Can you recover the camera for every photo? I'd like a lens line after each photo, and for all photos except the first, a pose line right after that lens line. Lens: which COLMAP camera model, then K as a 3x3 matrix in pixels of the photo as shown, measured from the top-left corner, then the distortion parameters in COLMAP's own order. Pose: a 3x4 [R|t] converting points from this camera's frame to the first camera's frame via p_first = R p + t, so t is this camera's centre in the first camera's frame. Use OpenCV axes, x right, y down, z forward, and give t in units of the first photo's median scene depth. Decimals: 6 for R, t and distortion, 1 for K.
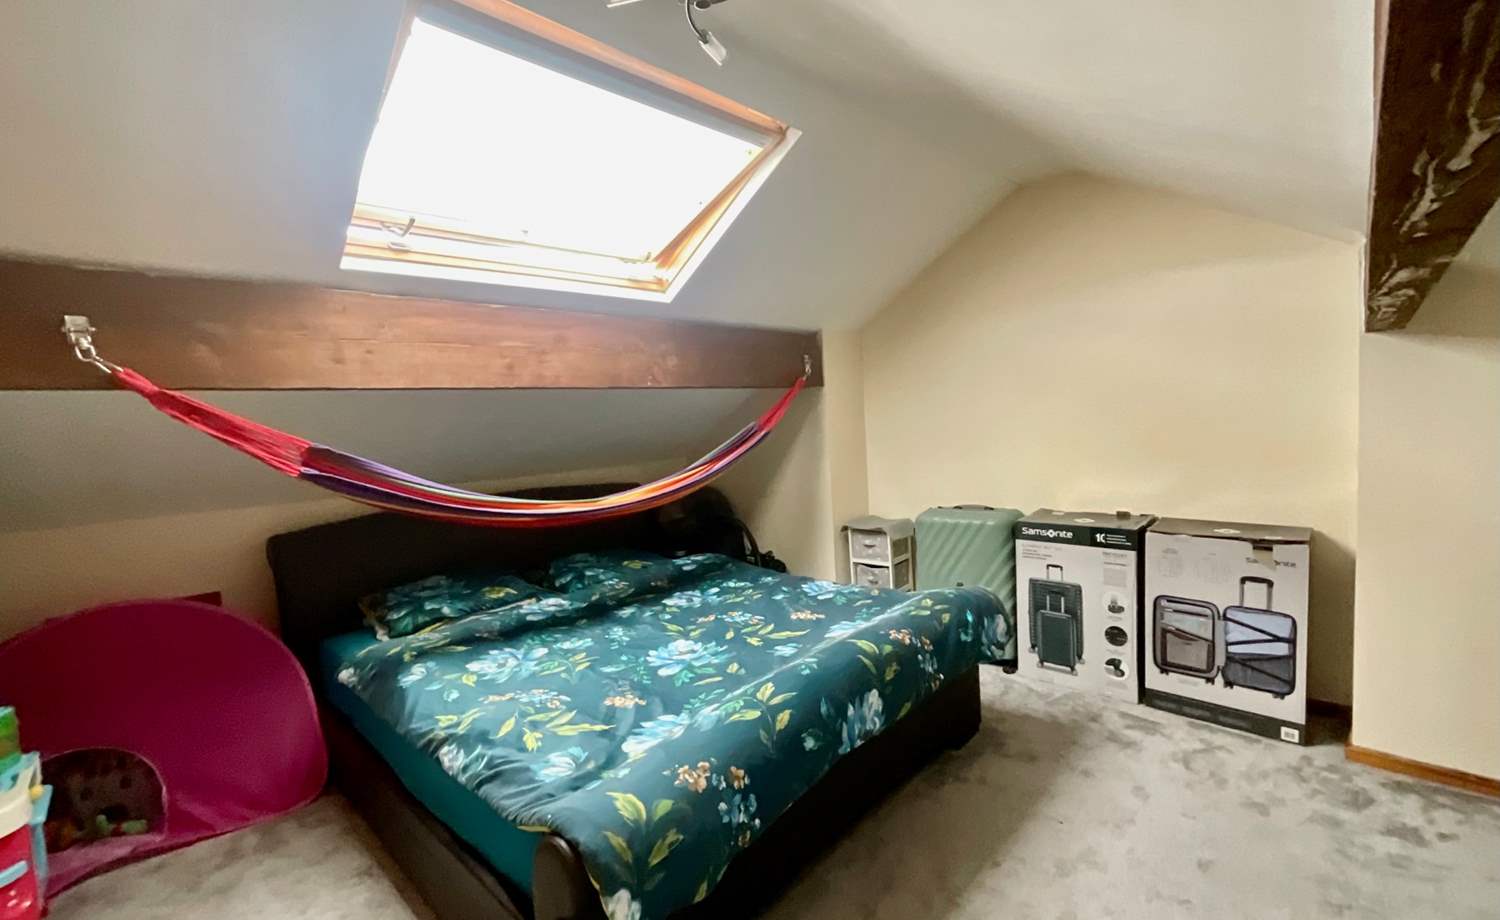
lens RADIAL K [[628.9, 0, 764.6], [0, 628.9, 459.0], [0, 0, 1]] dist [-0.001199, 0.000038]
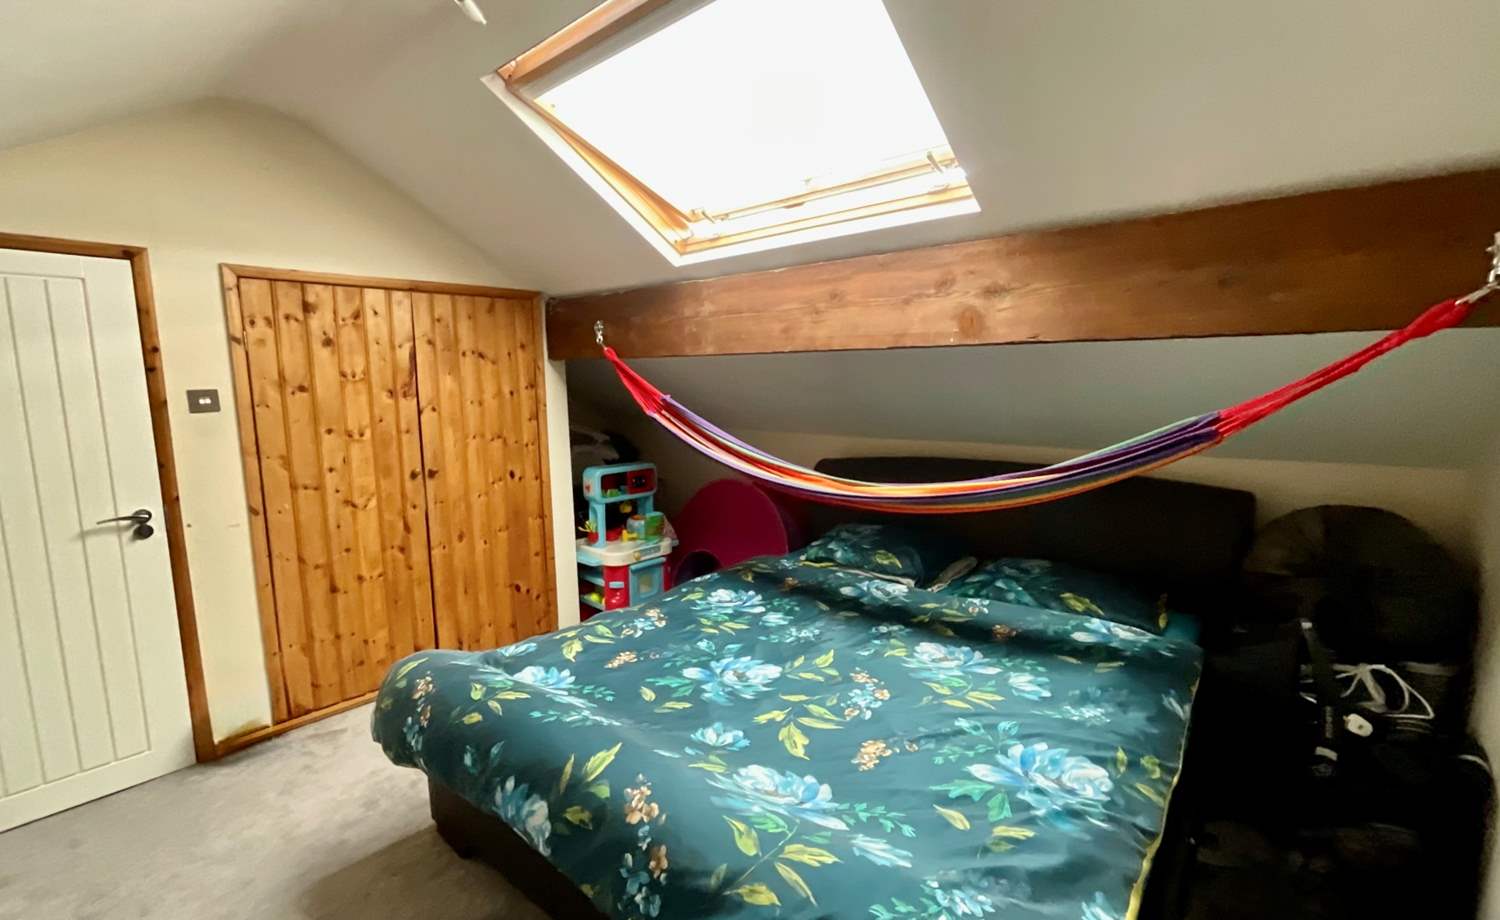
lens RADIAL K [[672.2, 0, 767.5], [0, 672.2, 460.3], [0, 0, 1]] dist [-0.000989, -0.000067]
pose [[0.042819, 0.180810, -0.982585, 0.674695], [-0.060552, 0.982149, 0.178091, -0.132014], [0.997246, 0.051872, 0.053003, 0.925411]]
